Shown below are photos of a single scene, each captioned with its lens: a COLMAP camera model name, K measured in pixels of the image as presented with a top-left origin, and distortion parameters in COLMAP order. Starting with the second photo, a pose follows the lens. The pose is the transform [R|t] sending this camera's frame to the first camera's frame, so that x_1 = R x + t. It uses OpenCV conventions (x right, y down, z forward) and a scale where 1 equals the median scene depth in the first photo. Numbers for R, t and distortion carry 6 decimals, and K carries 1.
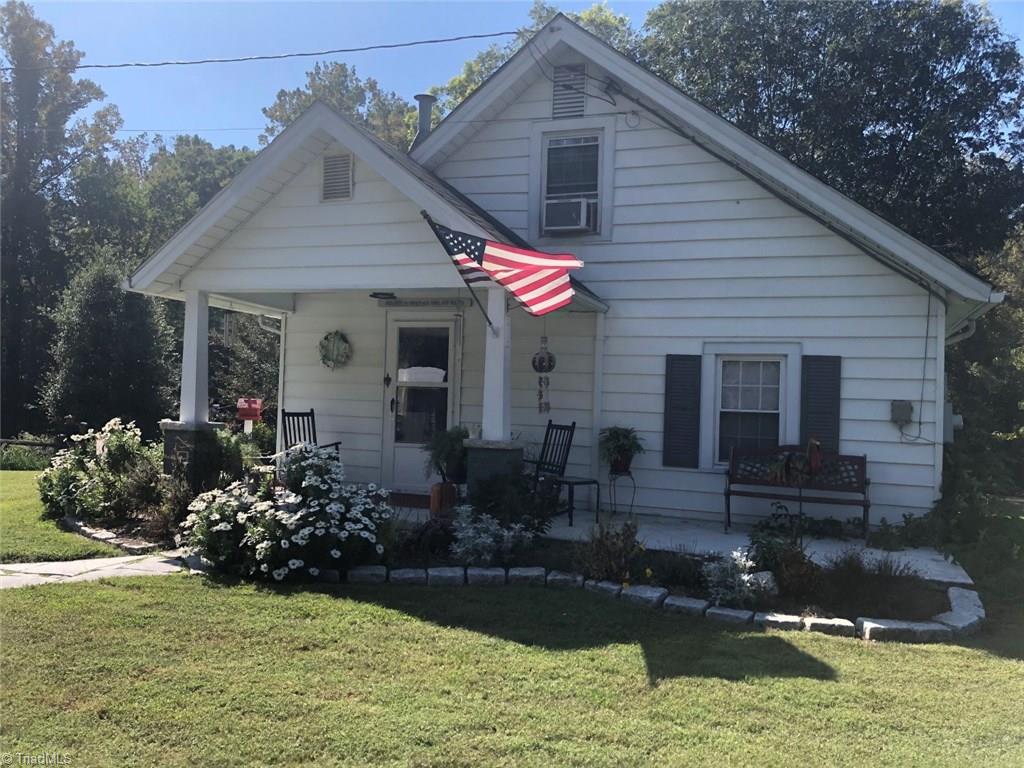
lens RADIAL K [[810.4, 0, 512.0], [0, 810.4, 384.0], [0, 0, 1]] dist [0.109906, -0.231350]
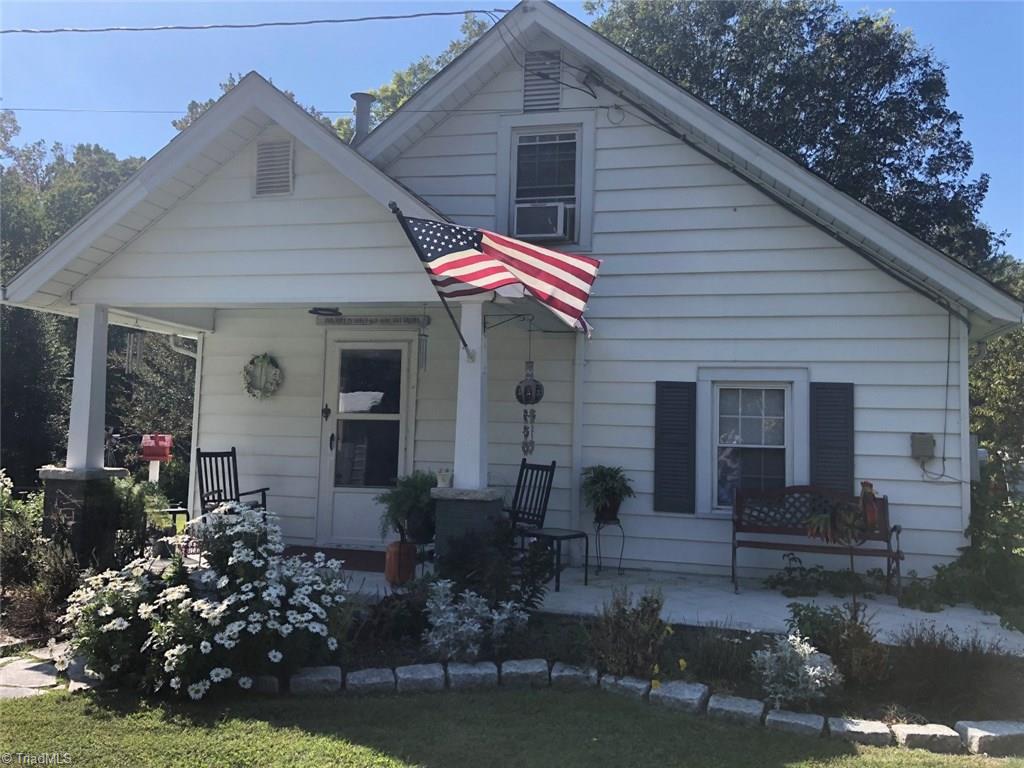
lens RADIAL K [[846.6, 0, 519.9], [0, 846.6, 354.9], [0, 0, 1]] dist [0.014999, 0.003355]
pose [[0.995470, 0.000876, 0.095074, -0.044124], [0.004978, 0.998106, -0.061321, -0.010589], [-0.094948, 0.061516, 0.993580, 0.127885]]
